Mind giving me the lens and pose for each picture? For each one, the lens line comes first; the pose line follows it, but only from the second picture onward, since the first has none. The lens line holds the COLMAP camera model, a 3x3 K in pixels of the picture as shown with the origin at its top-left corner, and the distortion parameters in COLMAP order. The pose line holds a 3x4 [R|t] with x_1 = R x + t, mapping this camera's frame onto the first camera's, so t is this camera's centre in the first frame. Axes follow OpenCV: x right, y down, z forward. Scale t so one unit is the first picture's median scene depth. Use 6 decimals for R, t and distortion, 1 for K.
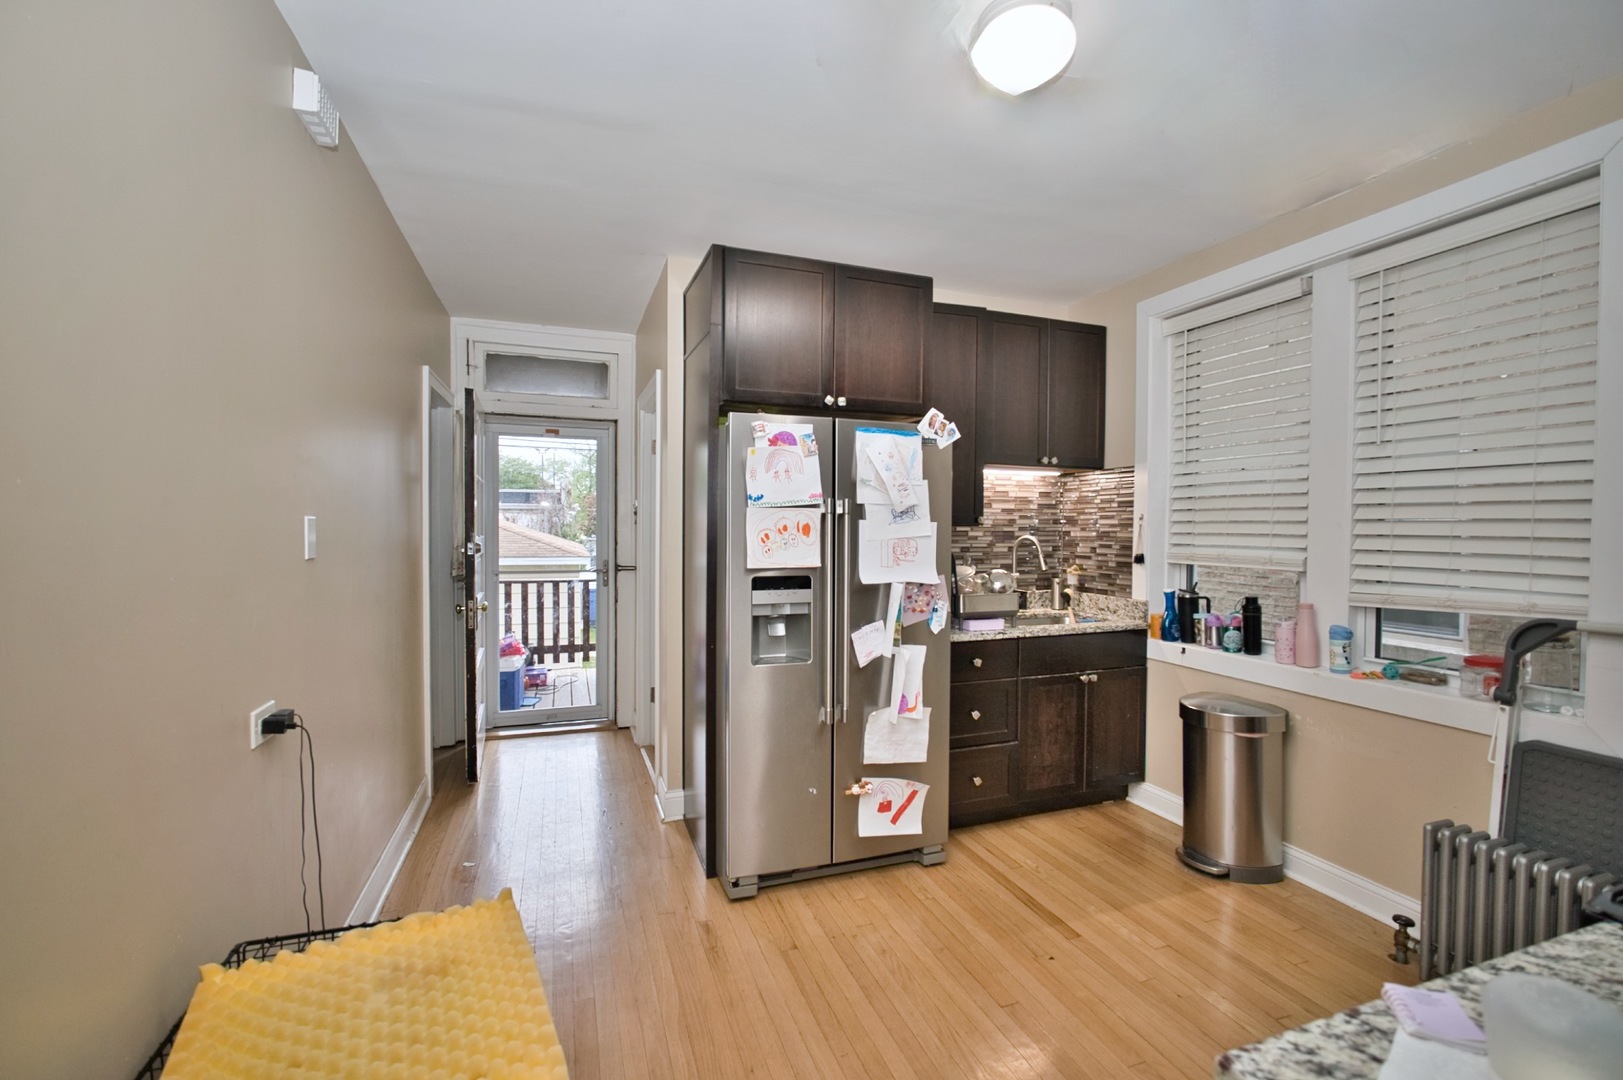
lens RADIAL K [[706.0, 0, 810.0], [0, 706.0, 540.2], [0, 0, 1]] dist [-0.023217, 0.006483]
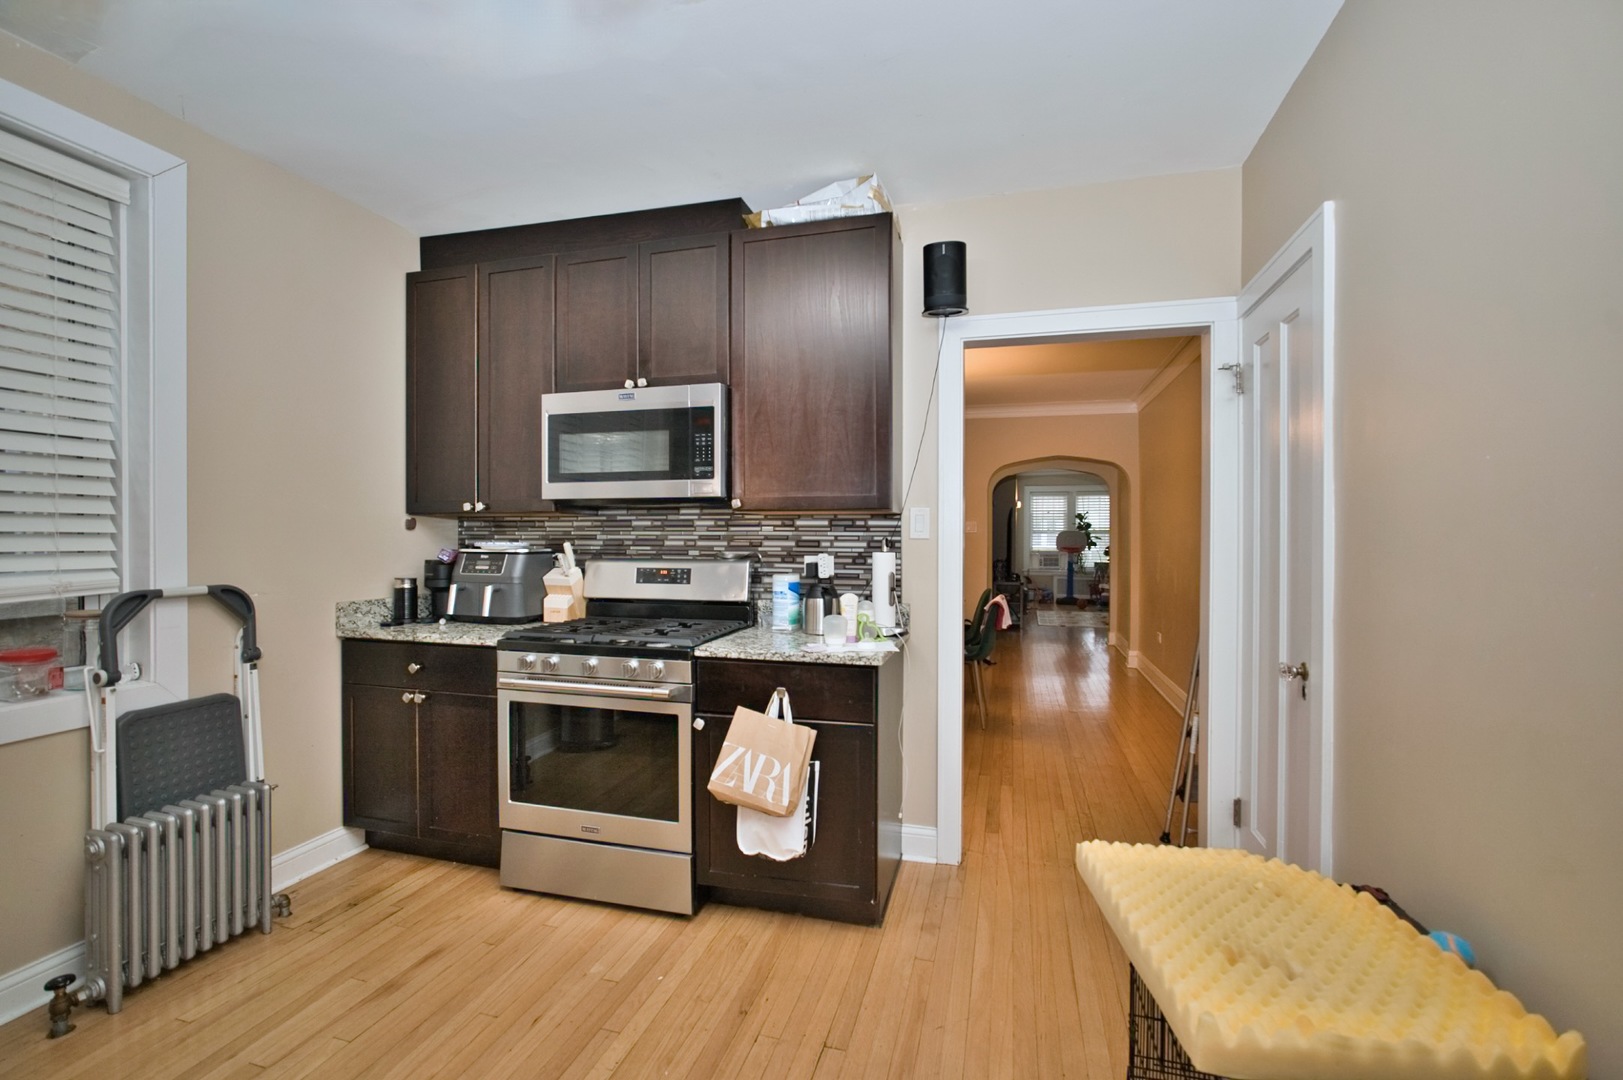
lens RADIAL K [[706.0, 0, 810.0], [0, 706.0, 540.2], [0, 0, 1]] dist [-0.023217, 0.006483]
pose [[-0.816308, -0.010607, 0.577520, -0.259637], [0.007226, 0.999566, 0.028571, 0.010308], [-0.577572, 0.027496, -0.815876, 0.907925]]
